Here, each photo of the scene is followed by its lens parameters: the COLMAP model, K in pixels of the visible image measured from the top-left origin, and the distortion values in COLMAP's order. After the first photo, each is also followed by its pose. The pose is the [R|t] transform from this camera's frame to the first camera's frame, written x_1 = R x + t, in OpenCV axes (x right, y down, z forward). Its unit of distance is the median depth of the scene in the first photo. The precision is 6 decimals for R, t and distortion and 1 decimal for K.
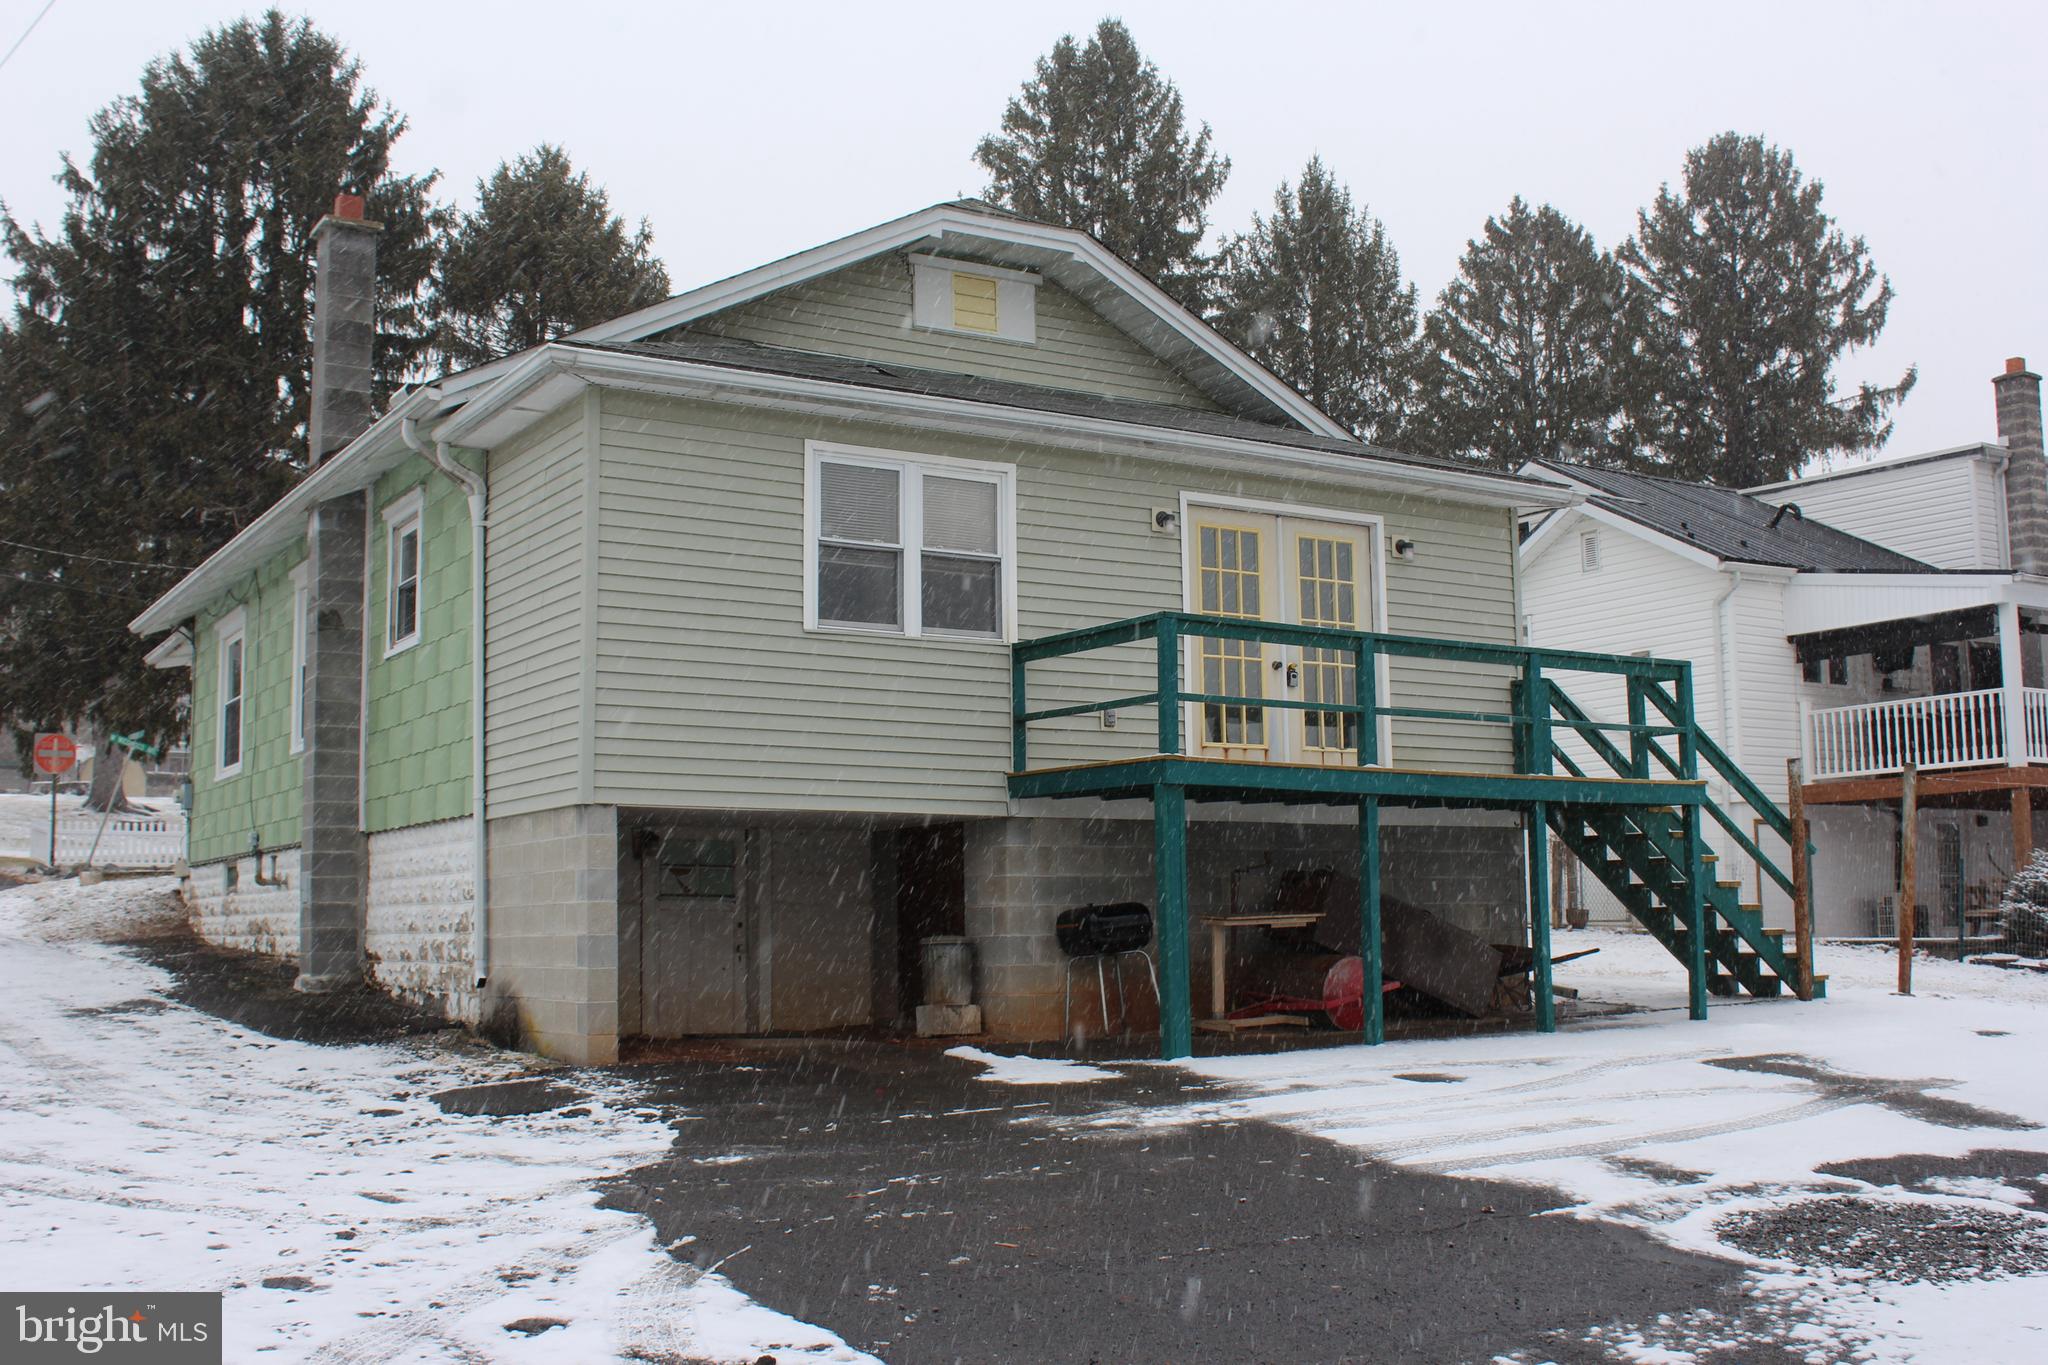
lens RADIAL K [[2161.2, 0, 1021.7], [0, 2161.2, 687.3], [0, 0, 1]] dist [-0.042622, 0.000000]
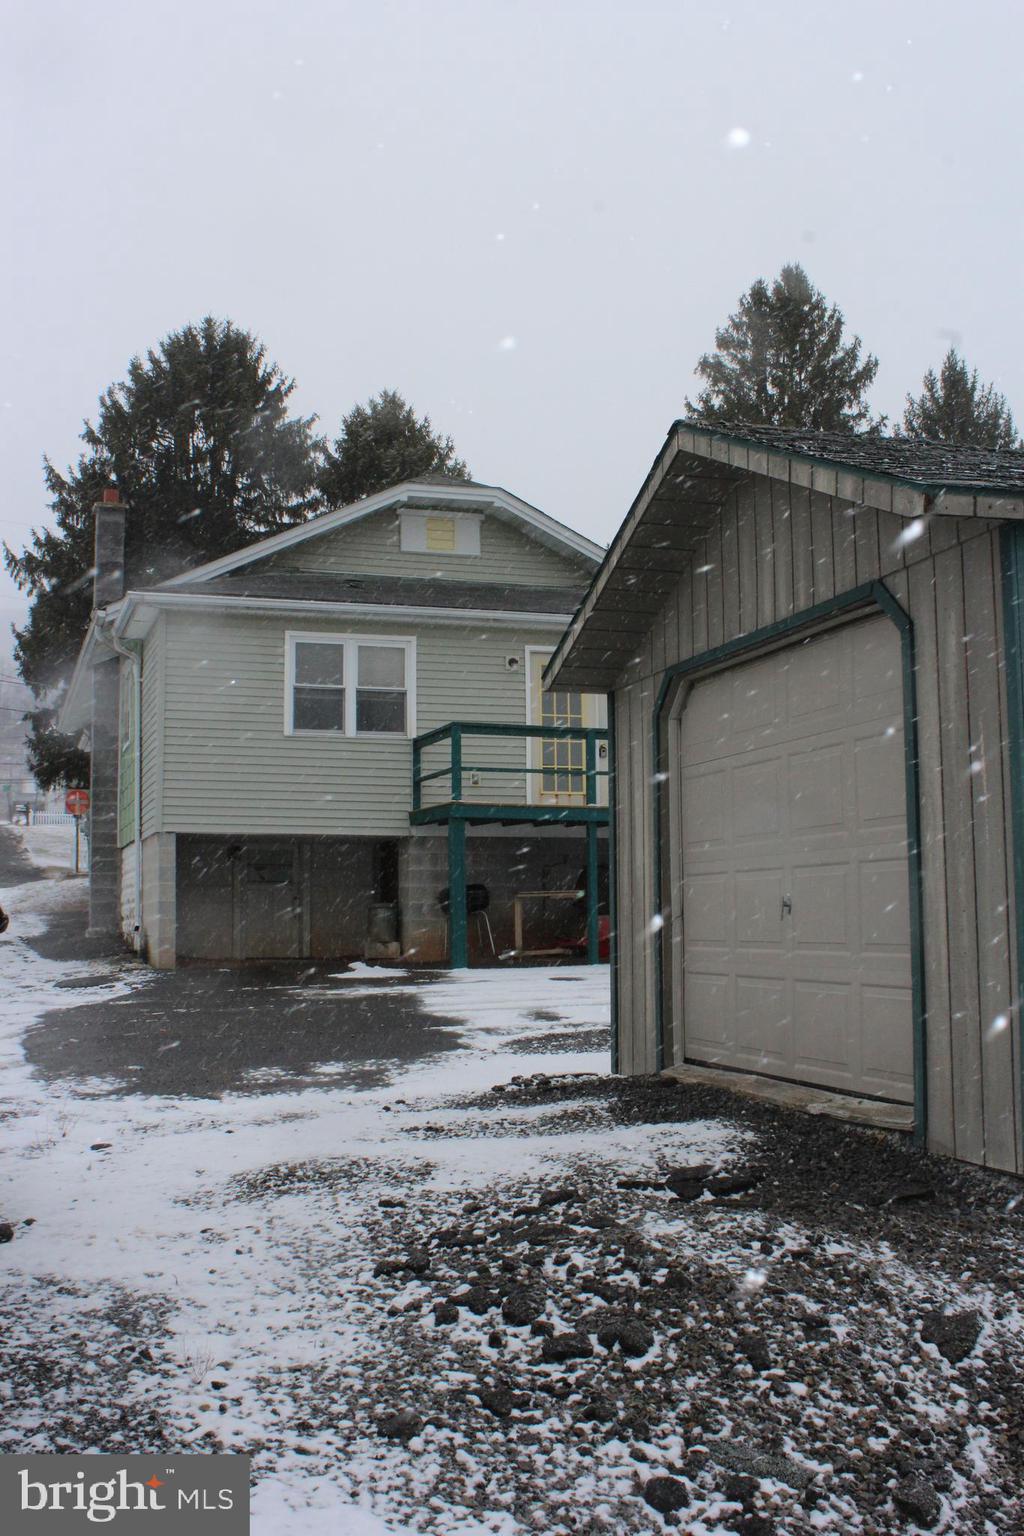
lens RADIAL K [[1620.9, 0, 513.8], [0, 1620.9, 767.4], [0, 0, 1]] dist [-0.042622, 0.000000]
pose [[0.973943, -0.020773, -0.225839, 0.120961], [0.024892, 0.999571, 0.015405, -0.004767], [0.225422, -0.020625, 0.974043, -0.089026]]
